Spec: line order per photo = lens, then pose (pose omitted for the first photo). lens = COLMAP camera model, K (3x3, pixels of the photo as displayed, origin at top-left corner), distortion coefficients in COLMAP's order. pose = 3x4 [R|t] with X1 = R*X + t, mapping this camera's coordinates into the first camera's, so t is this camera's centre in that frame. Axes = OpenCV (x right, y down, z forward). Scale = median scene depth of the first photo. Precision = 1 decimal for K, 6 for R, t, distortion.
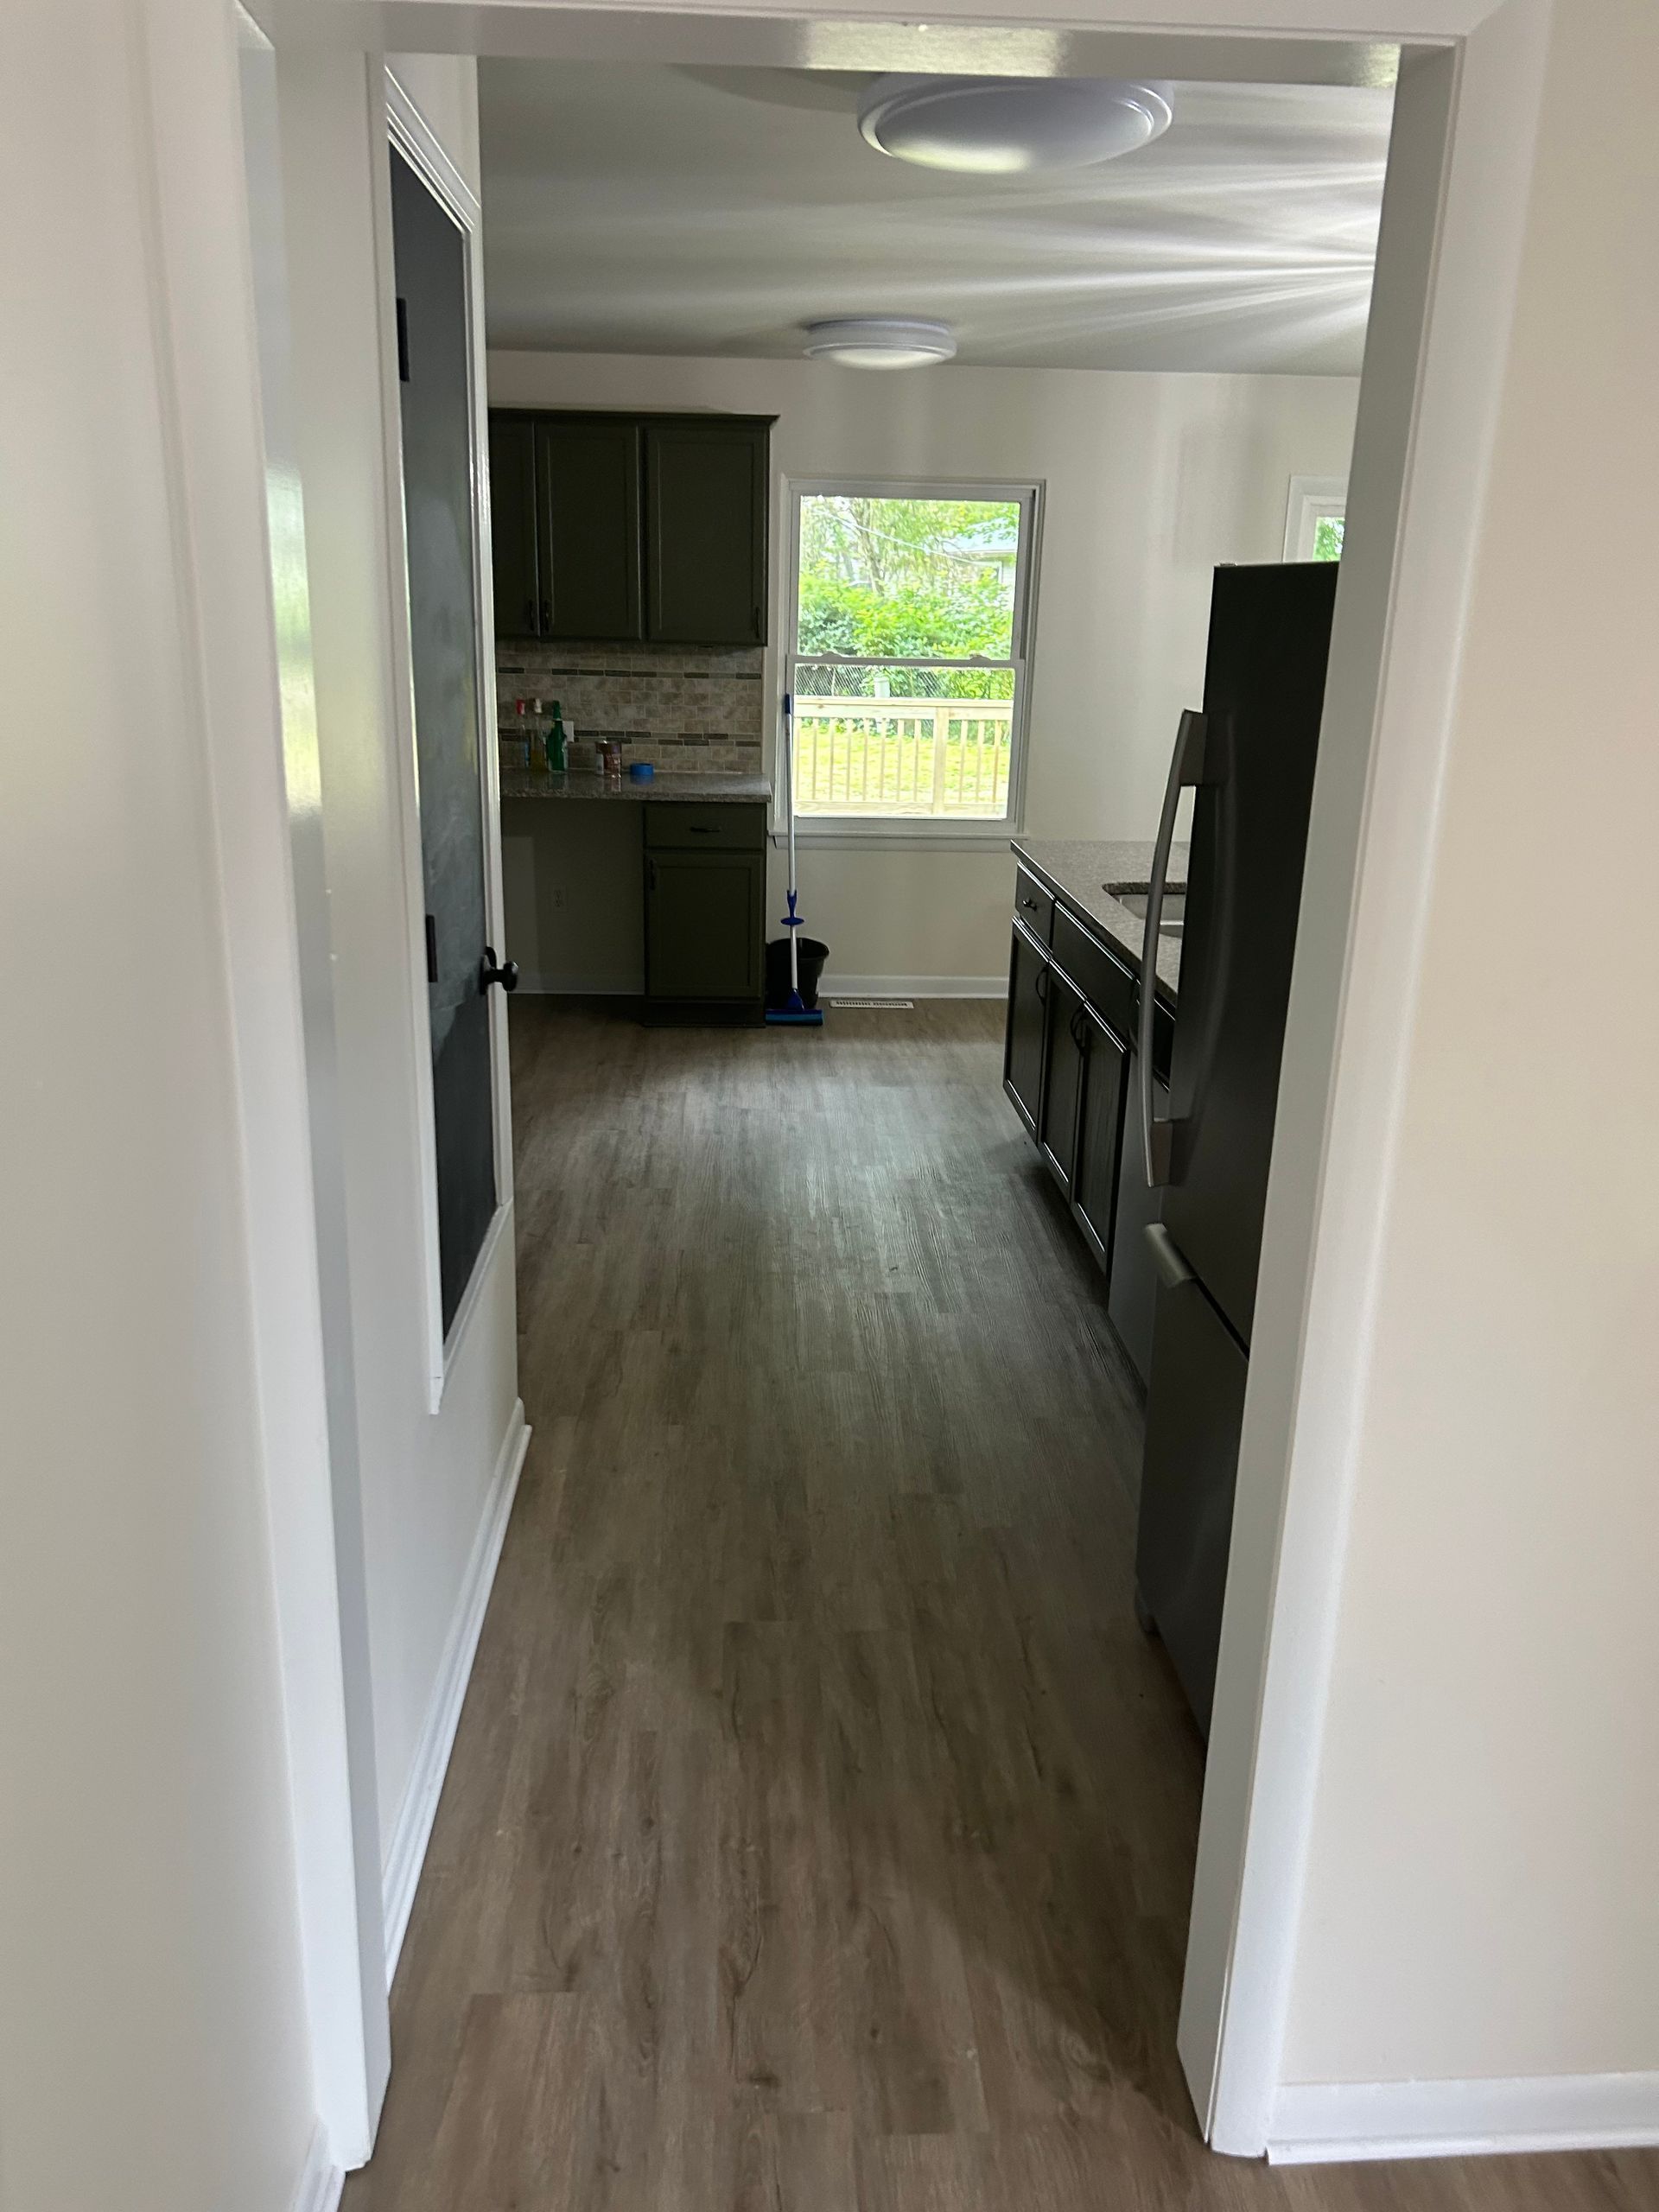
lens RADIAL K [[1666.8, 0, 830.3], [0, 1666.8, 1103.9], [0, 0, 1]] dist [0.066050, -0.065216]
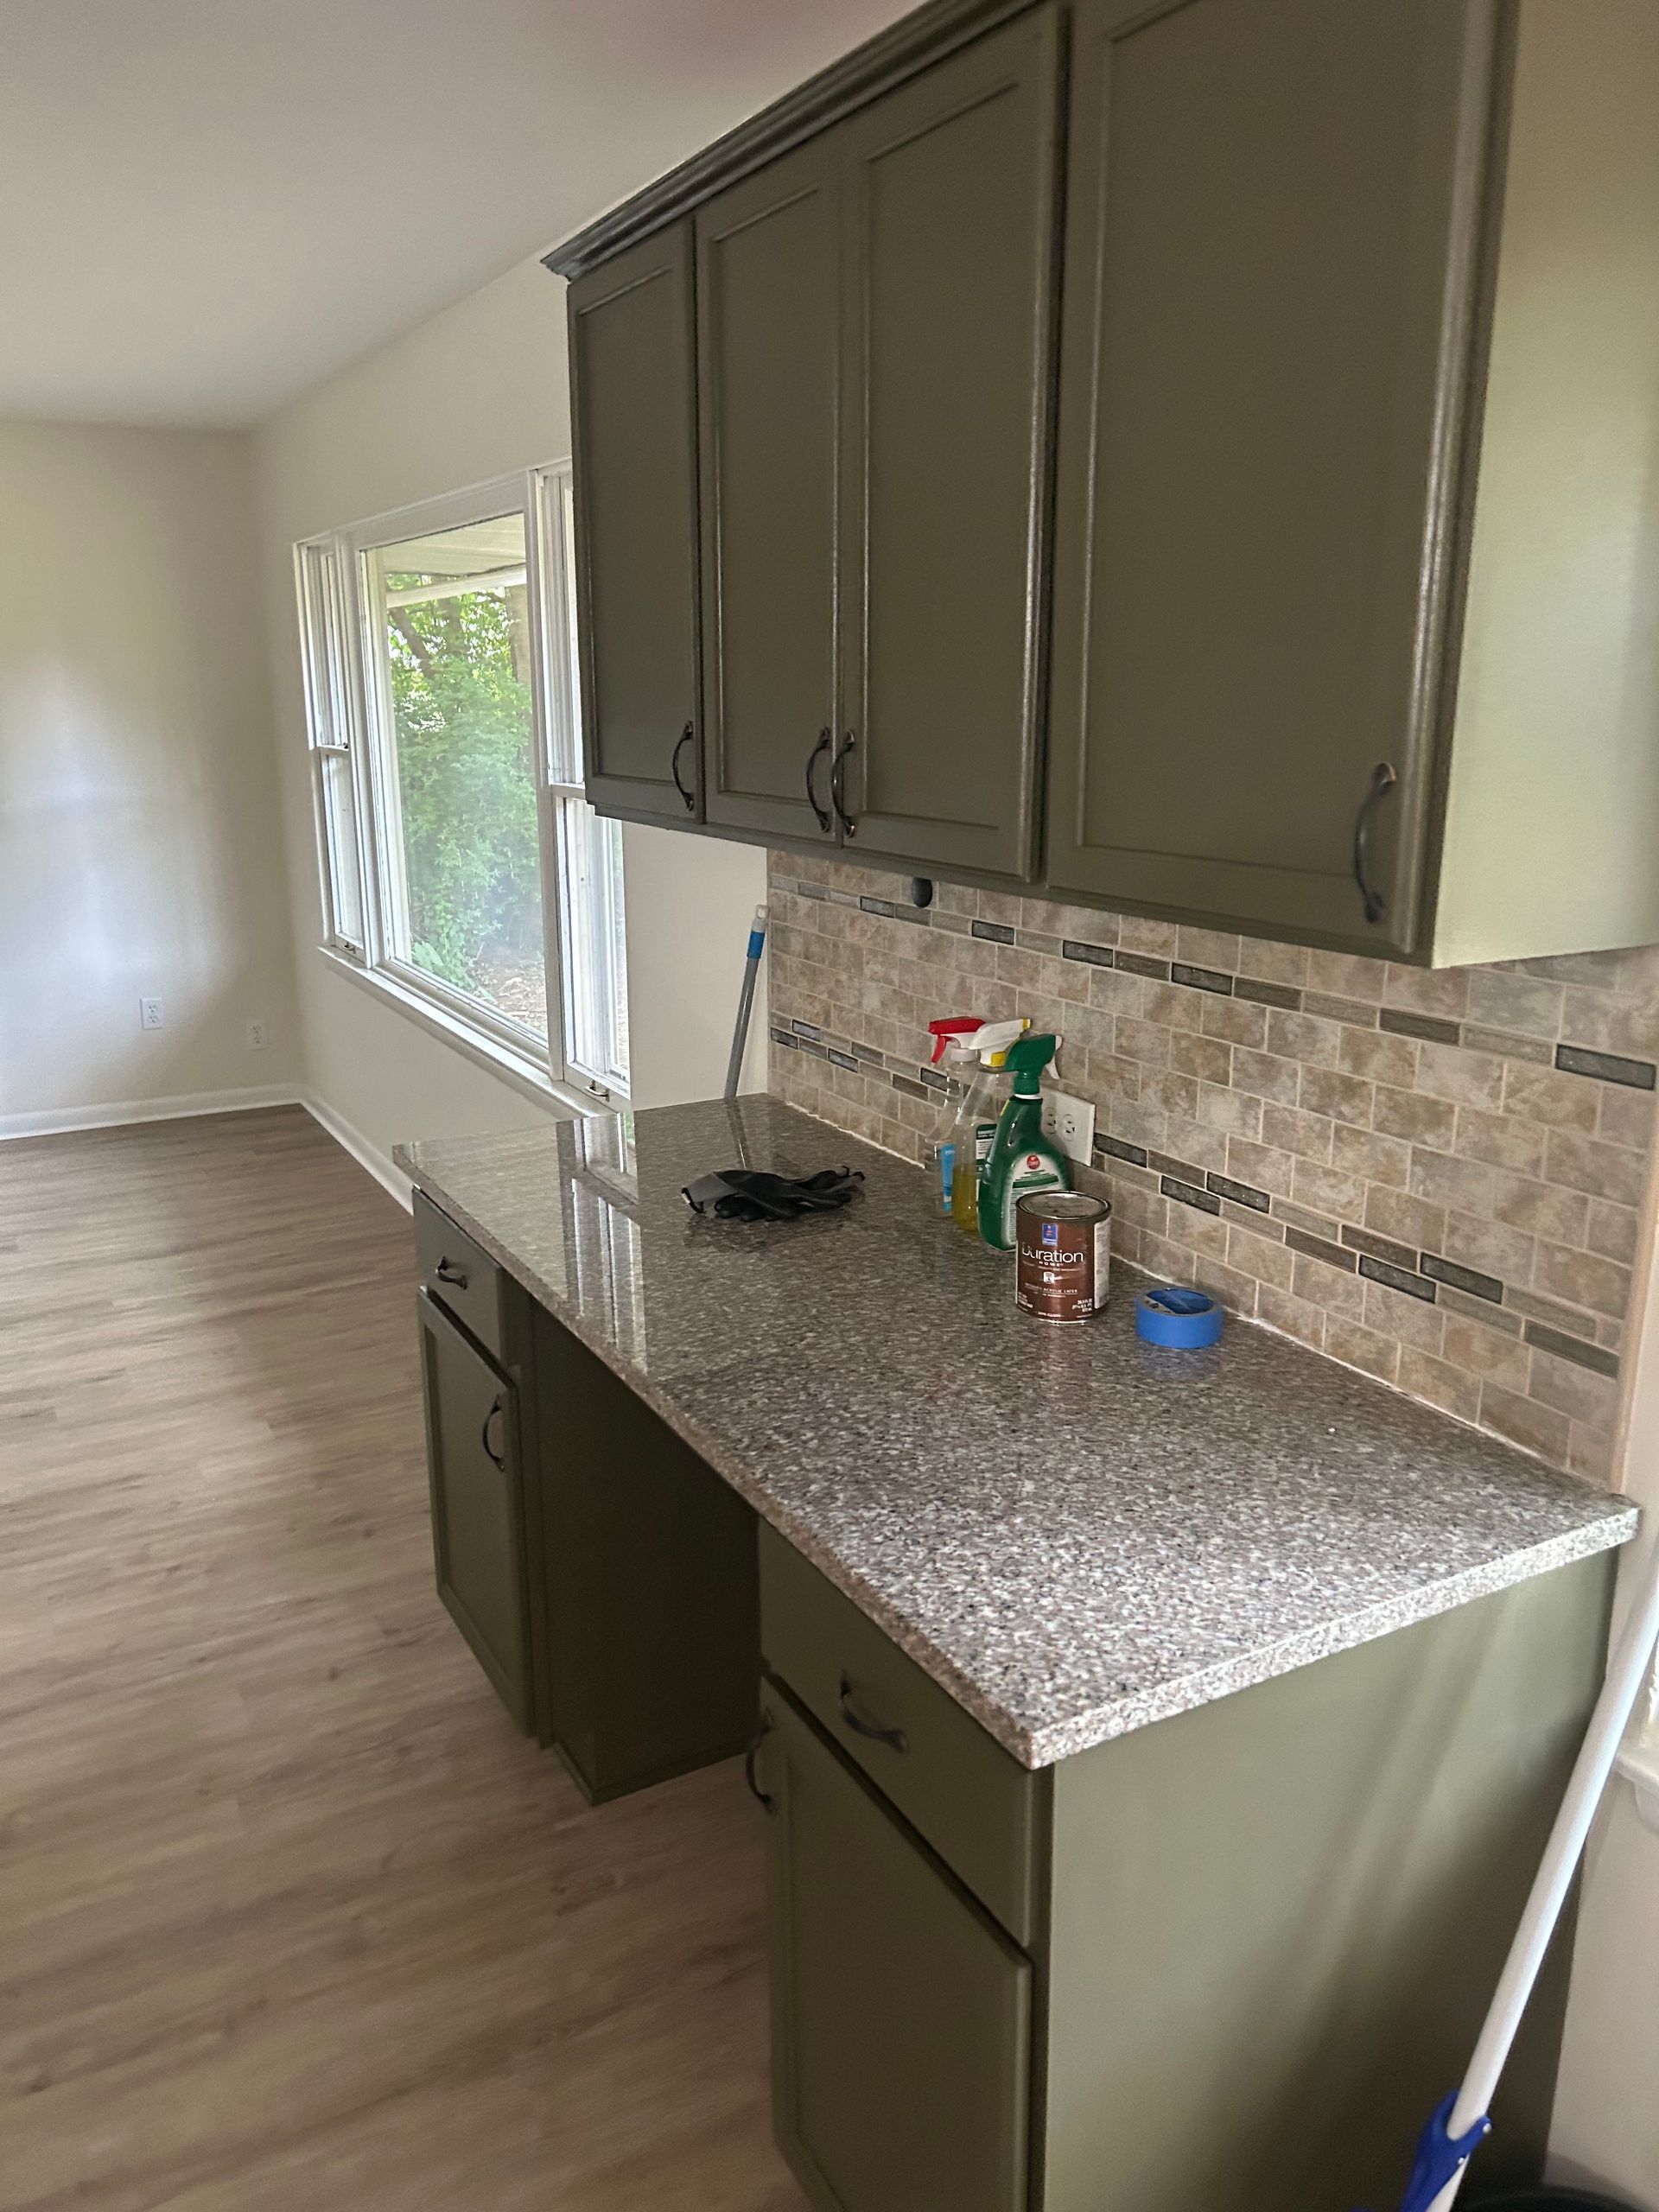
lens RADIAL K [[1666.8, 0, 830.7], [0, 1666.8, 1109.0], [0, 0, 1]] dist [0.066050, -0.065216]
pose [[0.427812, 0.200547, -0.881338, 0.102661], [-0.260477, 0.961063, 0.092250, -0.243712], [0.865522, 0.190102, 0.463393, 0.810564]]
